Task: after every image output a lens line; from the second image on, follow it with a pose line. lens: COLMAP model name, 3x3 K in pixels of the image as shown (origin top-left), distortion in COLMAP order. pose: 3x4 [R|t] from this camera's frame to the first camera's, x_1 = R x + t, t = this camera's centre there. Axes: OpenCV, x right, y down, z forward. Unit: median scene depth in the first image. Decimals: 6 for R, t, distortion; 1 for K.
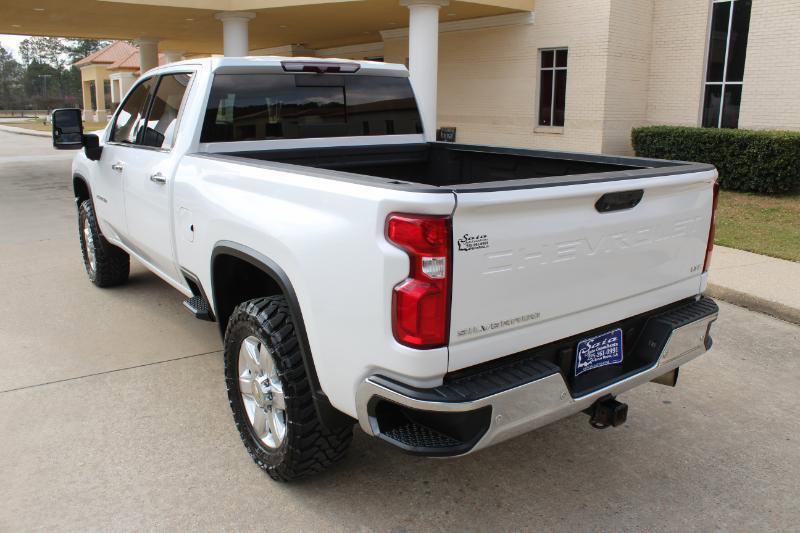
lens RADIAL K [[656.1, 0, 396.2], [0, 656.1, 262.8], [0, 0, 1]] dist [-0.131277, 0.081849]
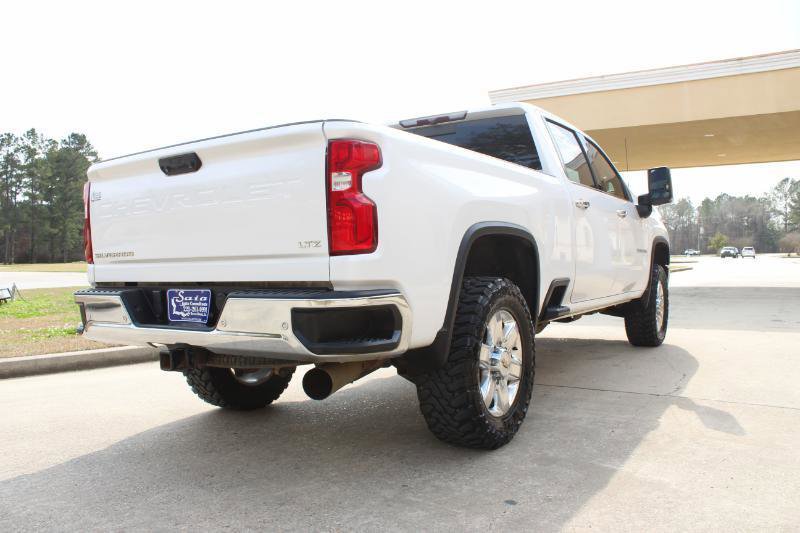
lens RADIAL K [[656.1, 0, 395.4], [0, 656.1, 268.0], [0, 0, 1]] dist [-0.131277, 0.081849]
pose [[0.360645, -0.002023, -0.932701, 1.275916], [-0.200083, 0.976550, -0.079484, 0.081527], [0.910989, 0.215283, 0.351783, 0.802815]]
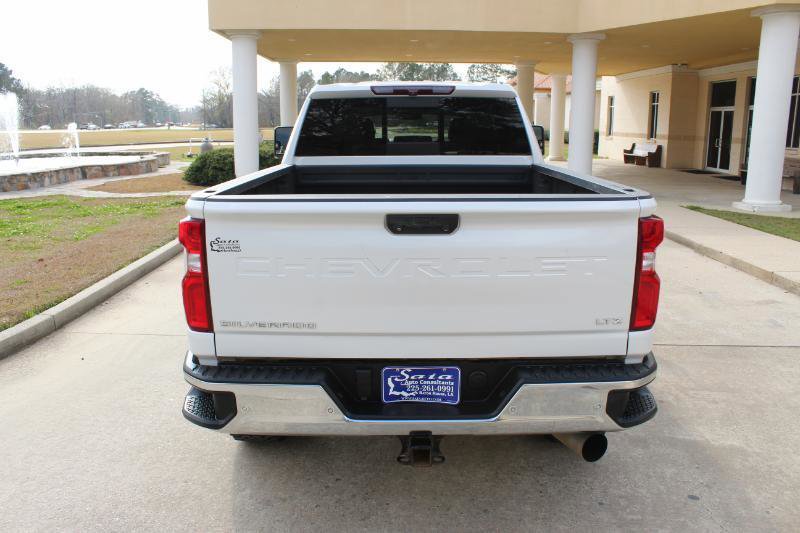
lens RADIAL K [[656.1, 0, 396.5], [0, 656.1, 267.6], [0, 0, 1]] dist [-0.131277, 0.081849]
pose [[0.806341, 0.121390, -0.578859, 0.708981], [-0.135368, 0.990610, 0.019172, -0.038152], [0.575751, 0.062900, 0.815202, 0.173089]]
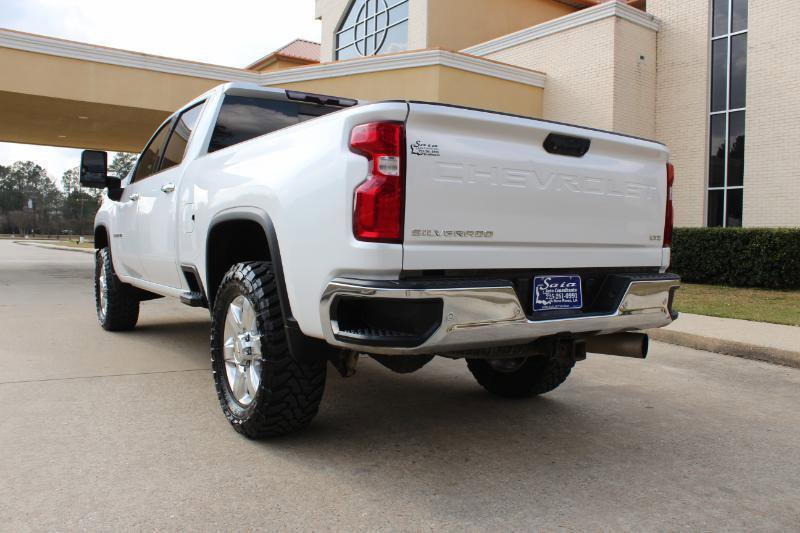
lens RADIAL K [[656.1, 0, 396.8], [0, 656.1, 264.5], [0, 0, 1]] dist [-0.131277, 0.081849]
pose [[0.999273, 0.016816, -0.034202, 0.076874], [-0.023414, 0.978950, -0.202755, 0.274629], [0.030073, 0.203408, 0.978632, -0.047826]]
